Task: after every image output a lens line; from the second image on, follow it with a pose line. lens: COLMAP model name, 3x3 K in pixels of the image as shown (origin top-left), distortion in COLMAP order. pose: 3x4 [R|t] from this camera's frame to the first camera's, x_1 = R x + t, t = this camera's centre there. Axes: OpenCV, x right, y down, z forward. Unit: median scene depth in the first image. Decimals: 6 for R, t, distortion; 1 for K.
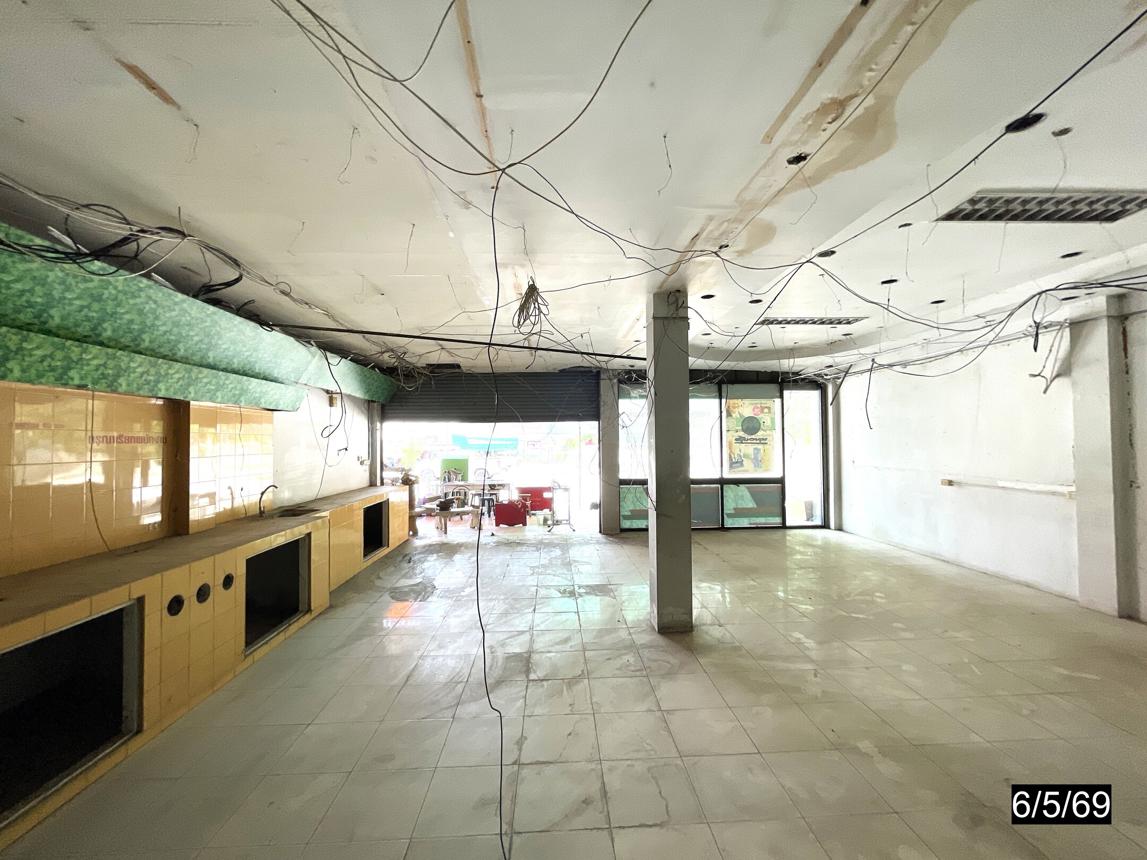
lens RADIAL K [[464.5, 0, 573.9], [0, 464.5, 431.1], [0, 0, 1]] dist [-0.000729, -0.000455]
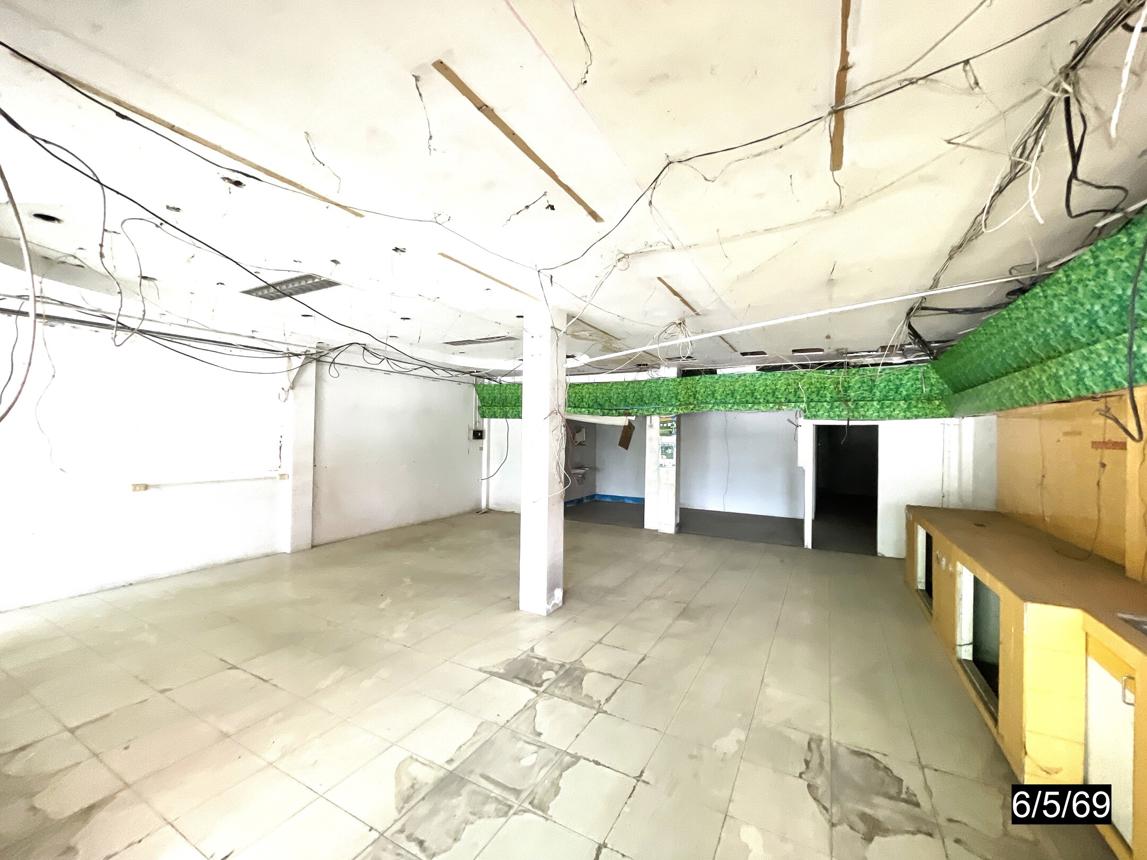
lens RADIAL K [[464.5, 0, 574.4], [0, 464.5, 429.9], [0, 0, 1]] dist [-0.000729, -0.000455]
pose [[-0.854398, 0.000691, 0.519619, -0.363014], [-0.018755, 0.999306, -0.032168, 0.025220], [-0.519281, -0.037230, -0.853792, 1.607652]]
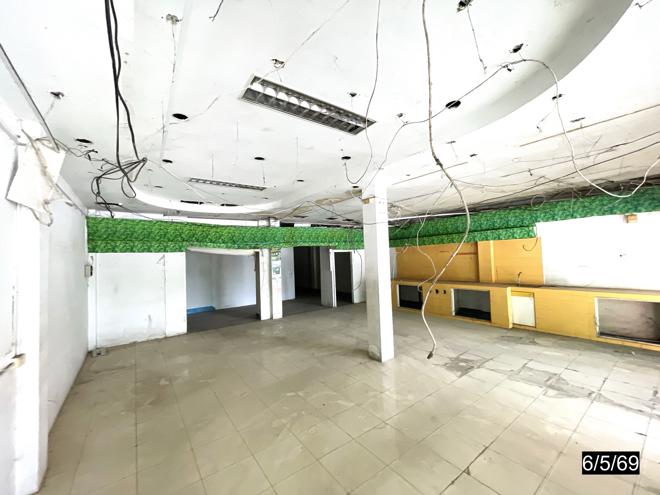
lens RADIAL K [[267.3, 0, 332.1], [0, 267.3, 247.1], [0, 0, 1]] dist [-0.000729, -0.000455]
pose [[-0.826889, 0.020670, -0.561985, 0.828761], [0.058755, 0.997031, -0.049779, 0.005480], [0.559287, -0.074181, -0.825648, 1.537506]]
